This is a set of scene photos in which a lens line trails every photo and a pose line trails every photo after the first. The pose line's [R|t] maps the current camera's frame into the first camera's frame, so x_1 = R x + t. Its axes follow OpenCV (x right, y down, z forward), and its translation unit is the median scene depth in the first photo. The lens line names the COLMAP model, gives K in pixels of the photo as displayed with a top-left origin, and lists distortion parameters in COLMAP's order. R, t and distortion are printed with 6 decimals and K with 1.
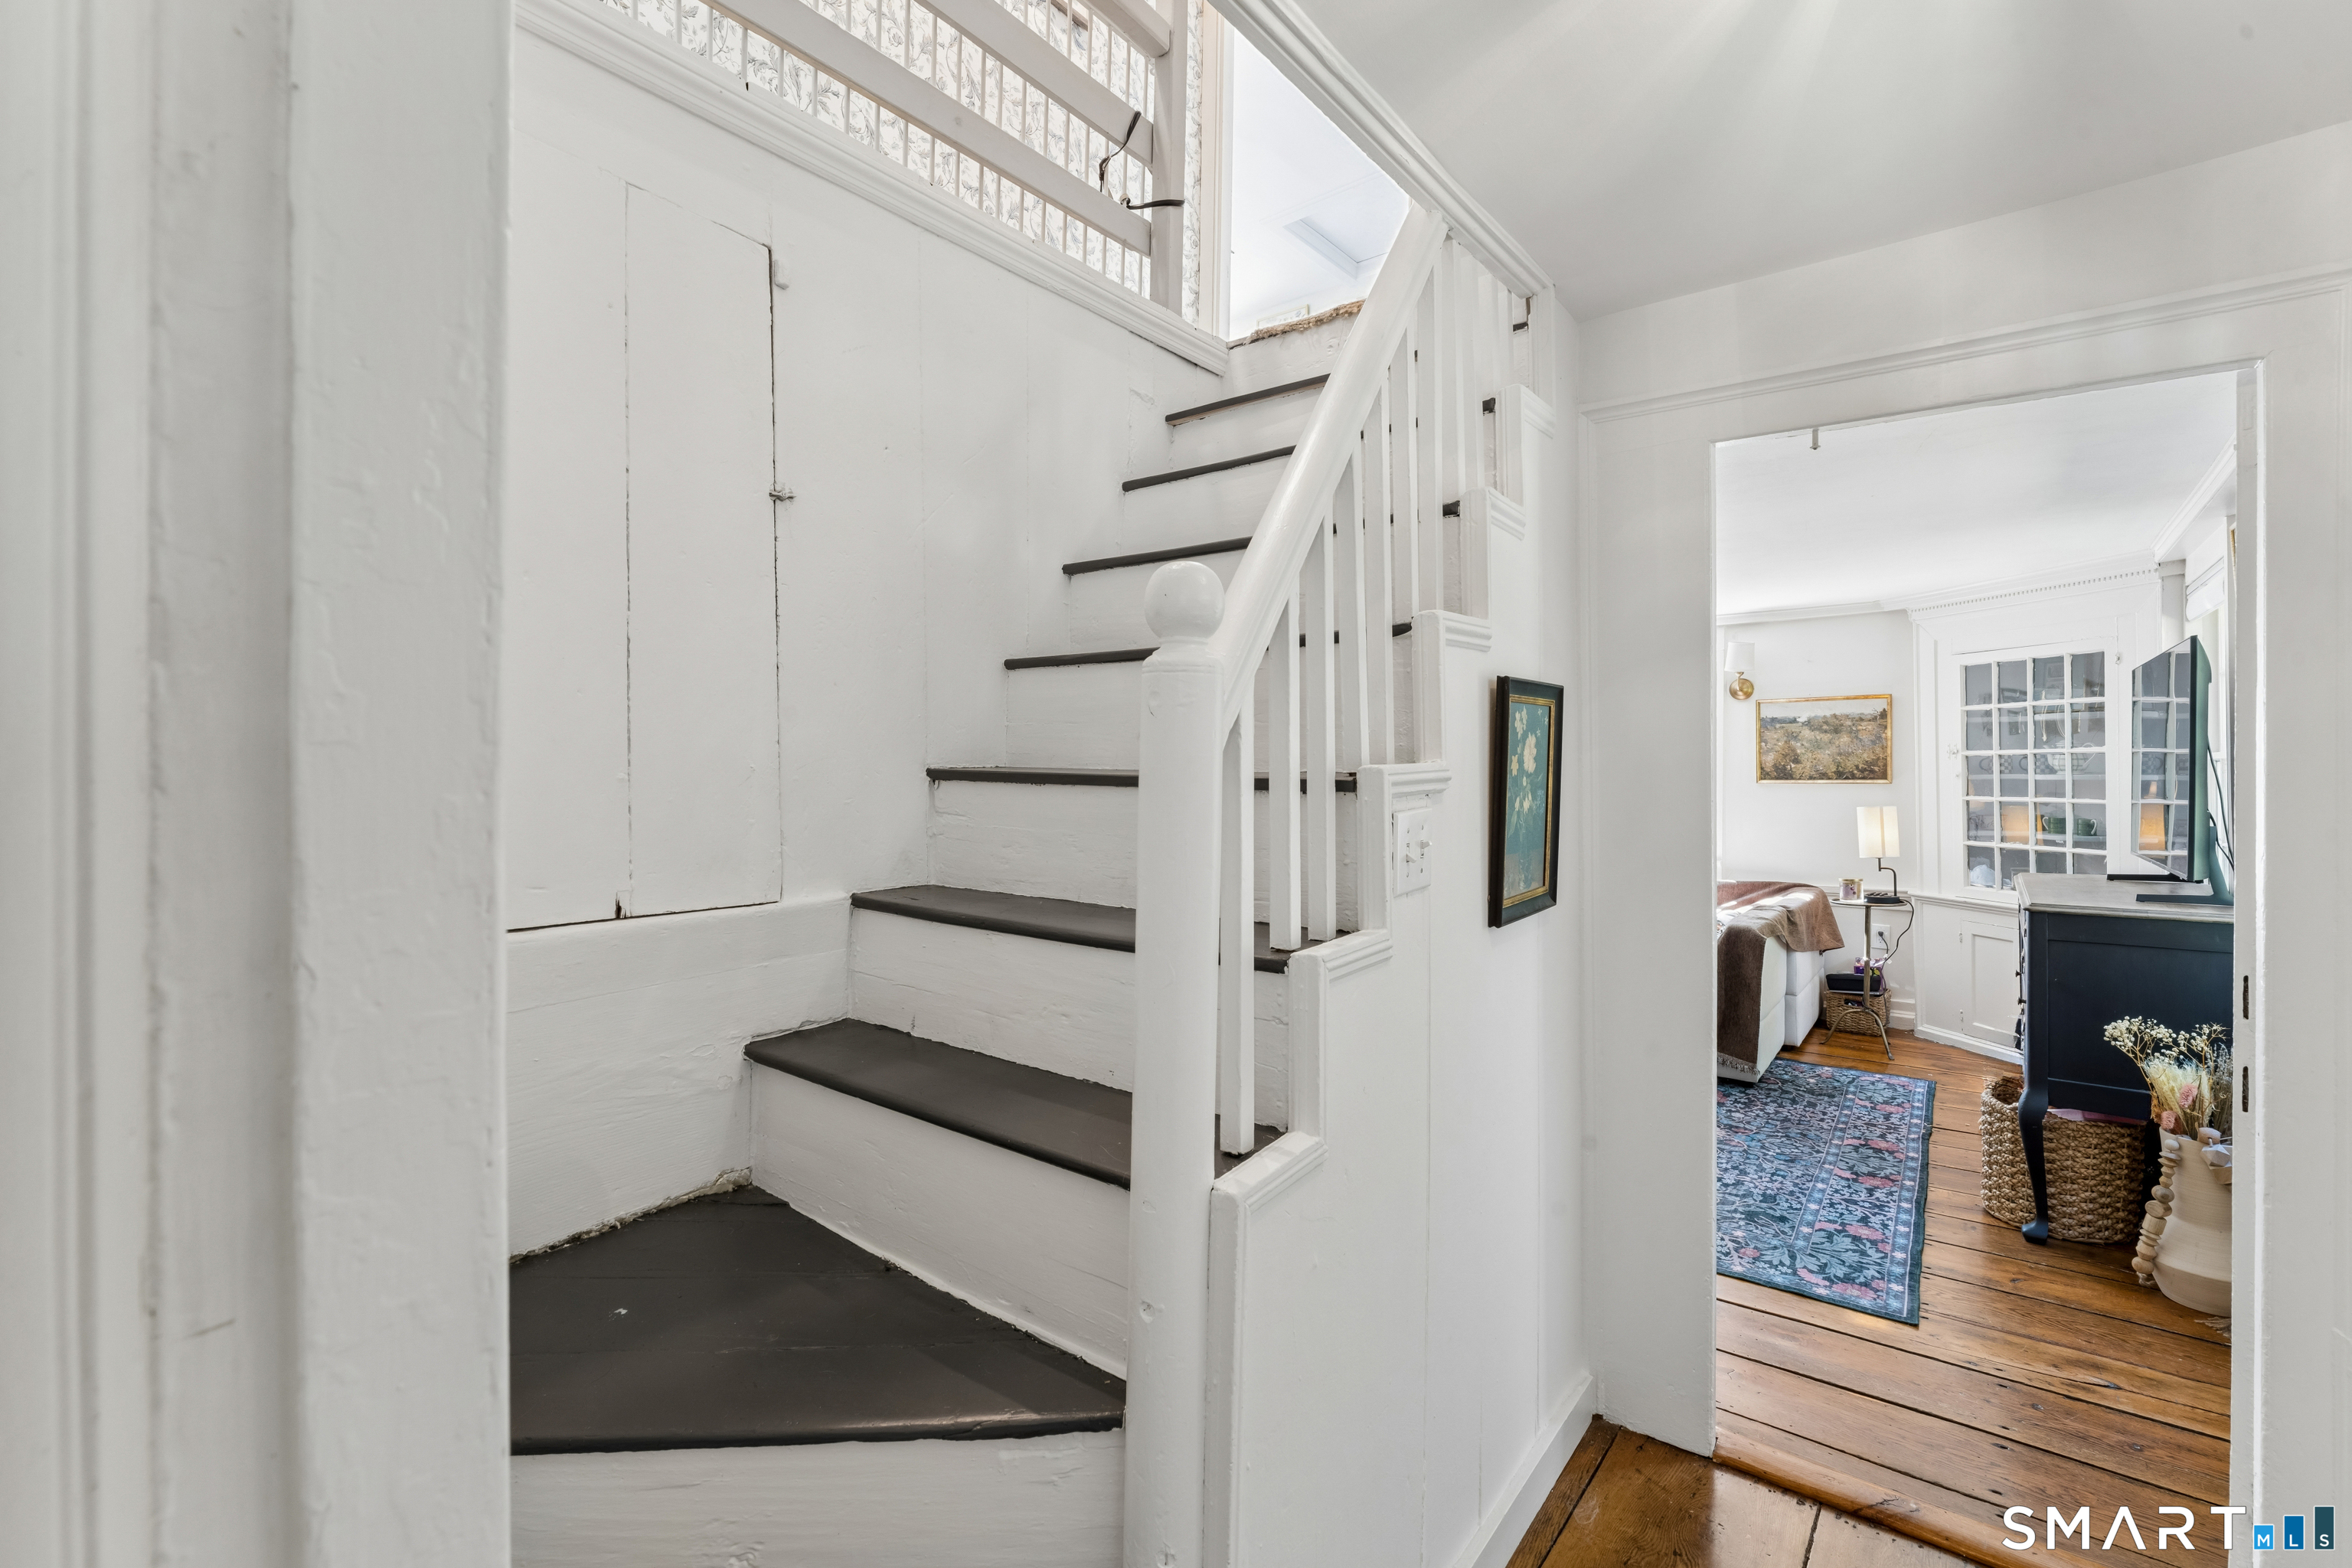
lens RADIAL K [[1039.4, 0, 1176.0], [0, 1039.4, 784.0], [0, 0, 1]] dist [-0.000377, -0.000176]
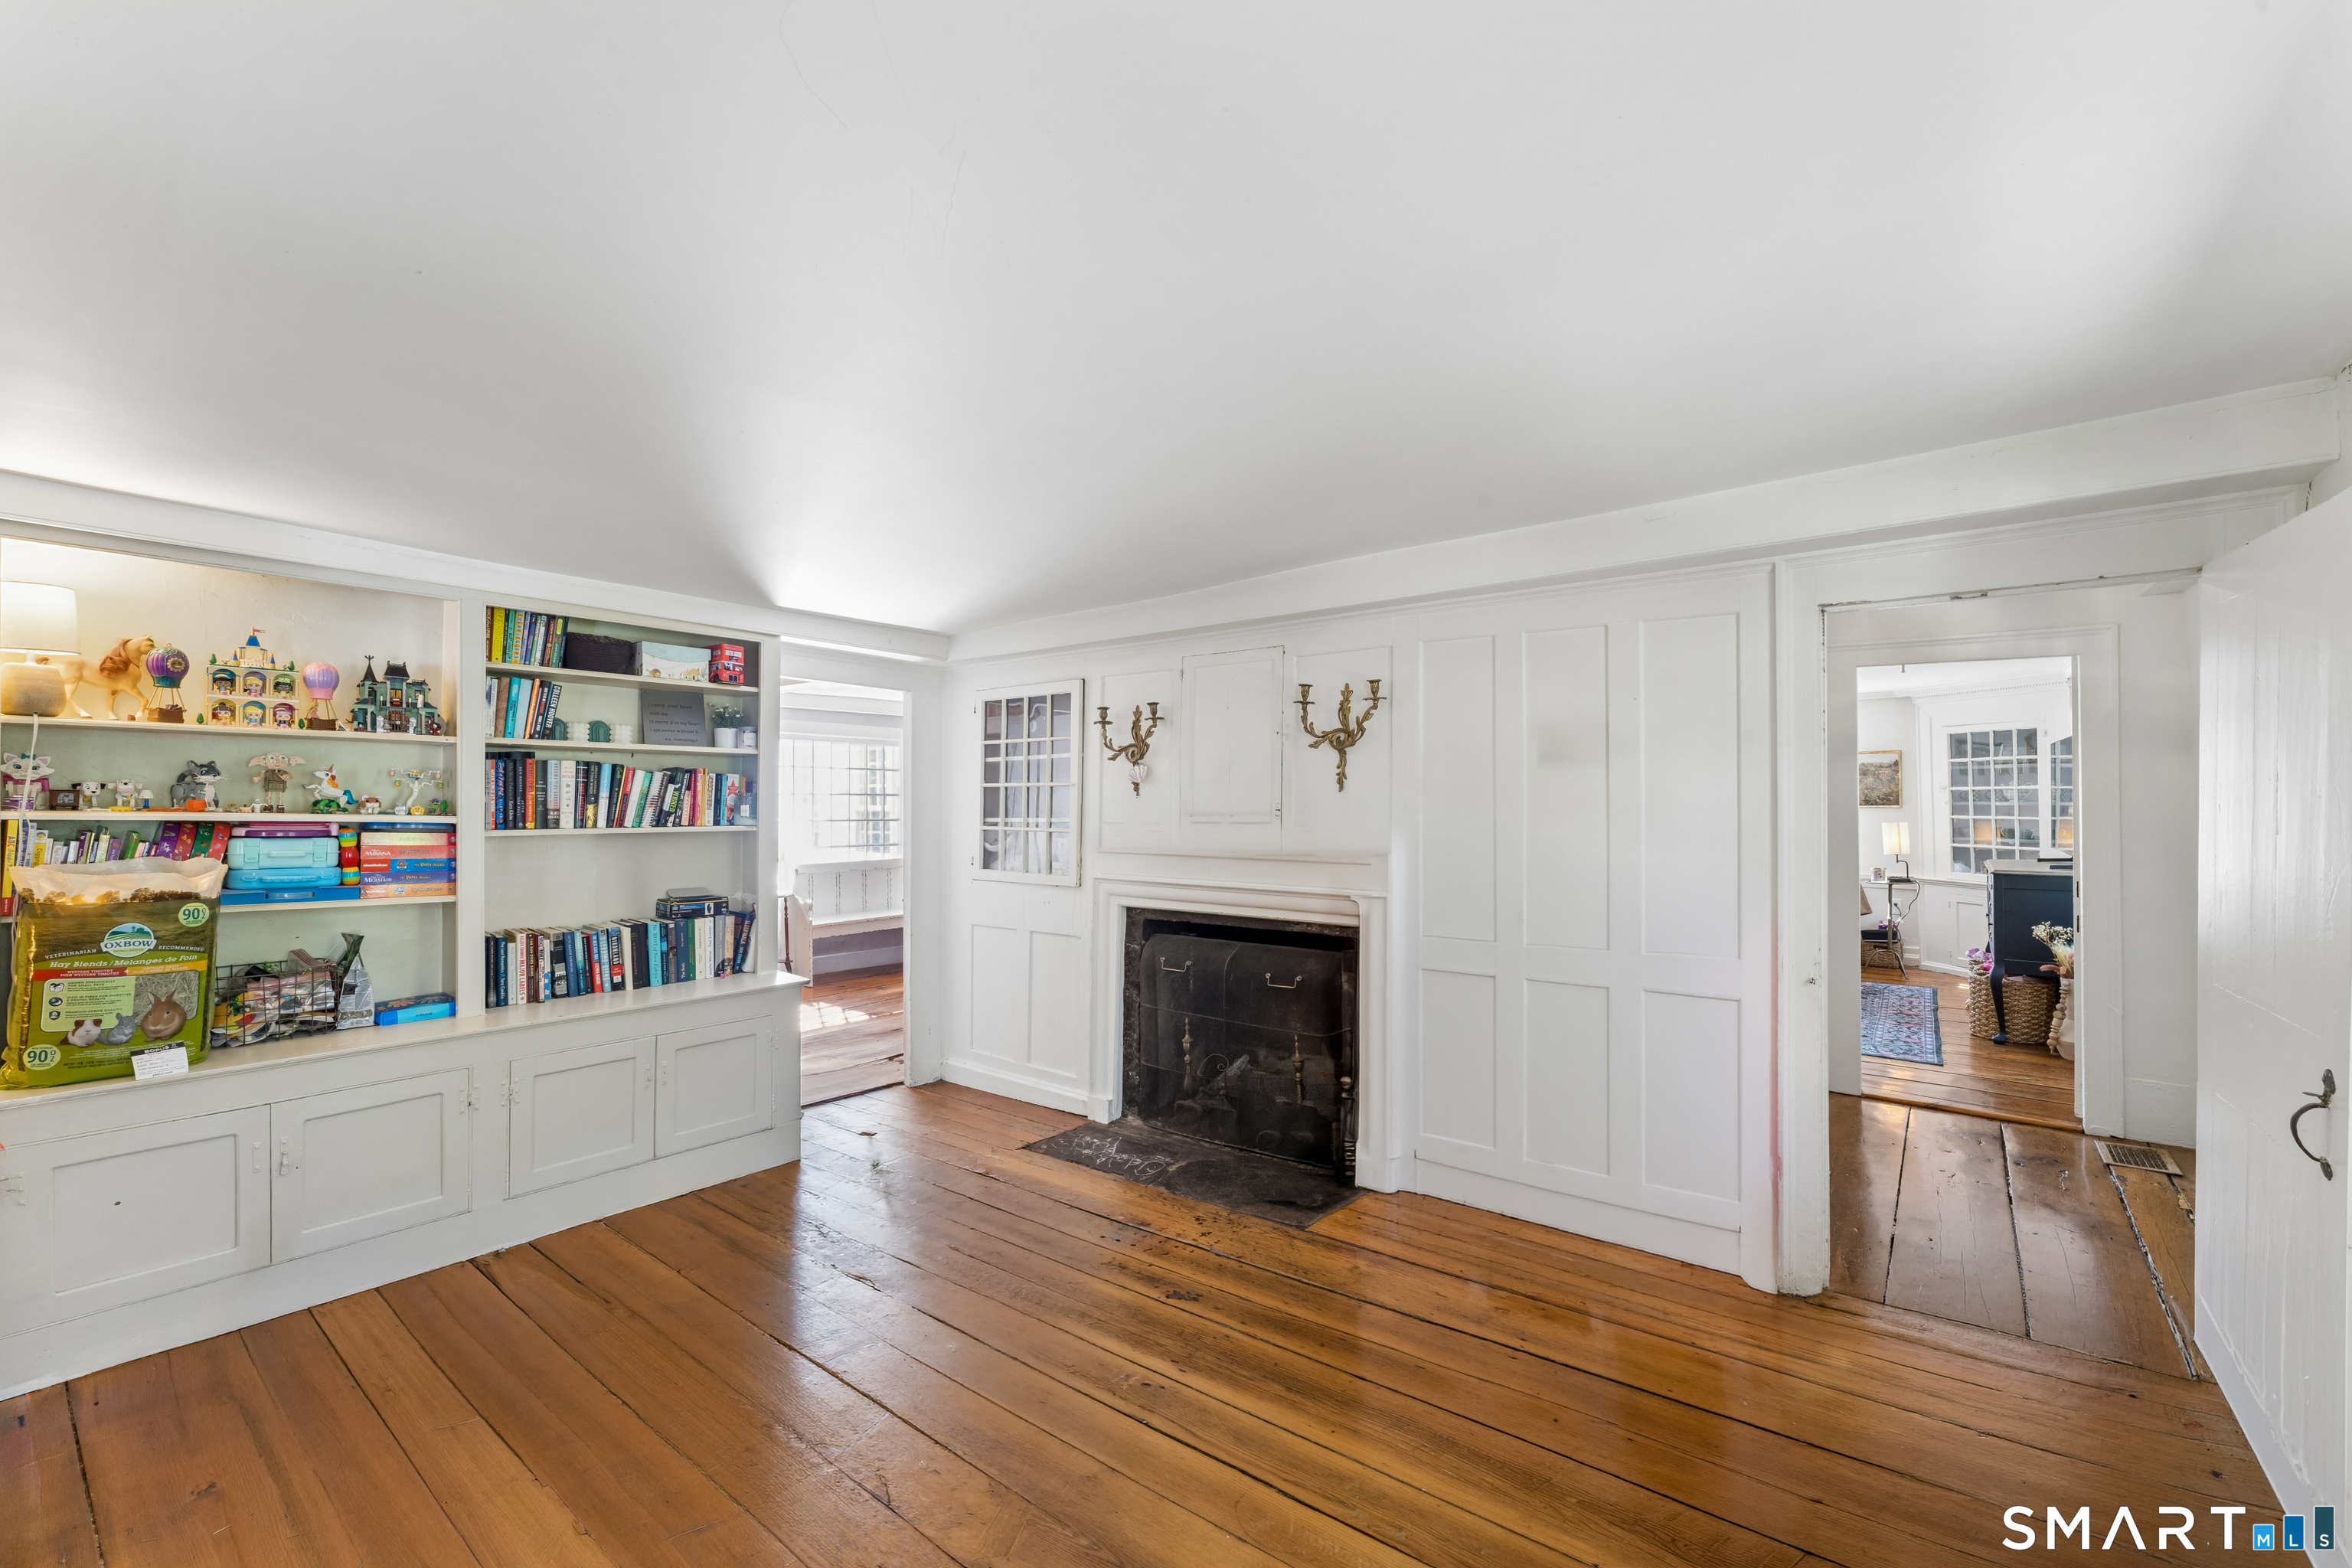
lens RADIAL K [[976.2, 0, 1171.3], [0, 976.2, 801.0], [0, 0, 1]] dist [0.001573, 0.000099]
pose [[0.999953, -0.004105, -0.008774, -0.436845], [0.004032, 0.999958, -0.008250, -0.003233], [0.008807, 0.008215, 0.999927, -0.525434]]
